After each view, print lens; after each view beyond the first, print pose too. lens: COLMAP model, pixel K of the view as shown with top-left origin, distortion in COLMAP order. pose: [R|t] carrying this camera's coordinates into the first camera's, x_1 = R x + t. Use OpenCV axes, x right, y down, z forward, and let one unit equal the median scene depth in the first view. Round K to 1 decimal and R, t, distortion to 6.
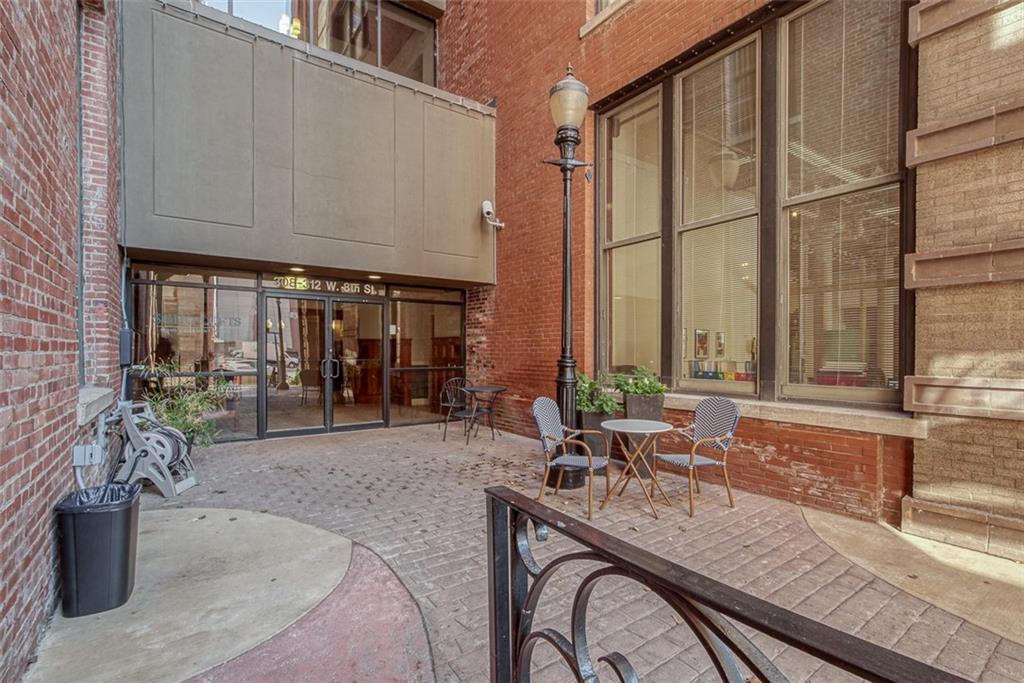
lens RADIAL K [[464.8, 0, 499.0], [0, 464.8, 349.3], [0, 0, 1]] dist [-0.013690, 0.004208]
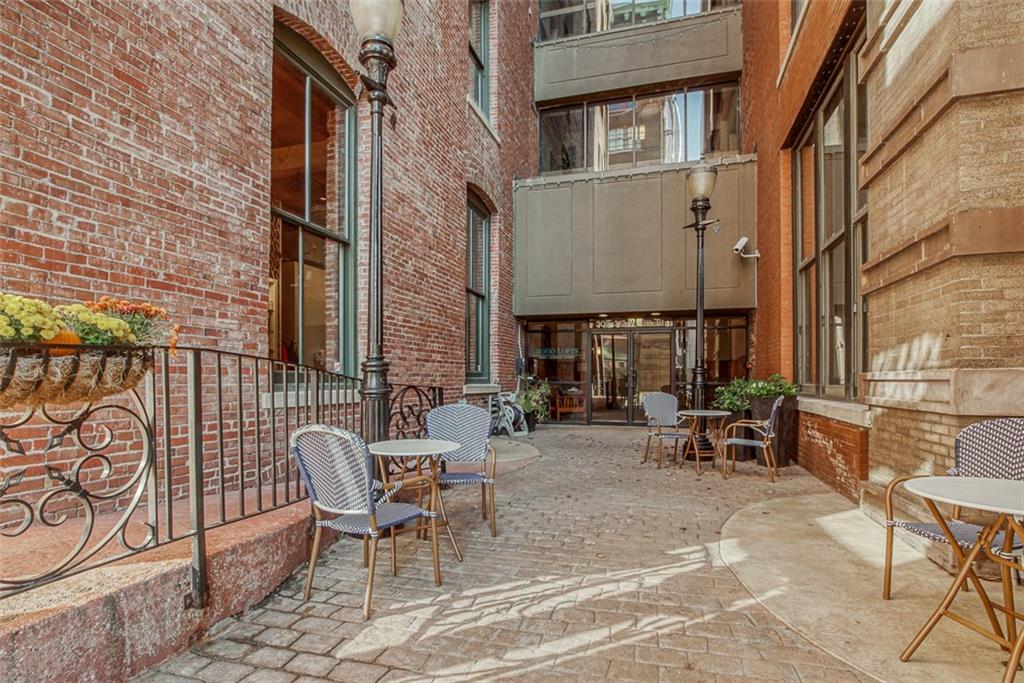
lens RADIAL K [[473.1, 0, 524.7], [0, 473.1, 354.5], [0, 0, 1]] dist [-0.015074, 0.007752]
pose [[0.624446, -0.038687, -0.780109, 0.782346], [0.001329, 0.998824, -0.048469, 0.041965], [0.781067, 0.029229, 0.623763, -0.222407]]
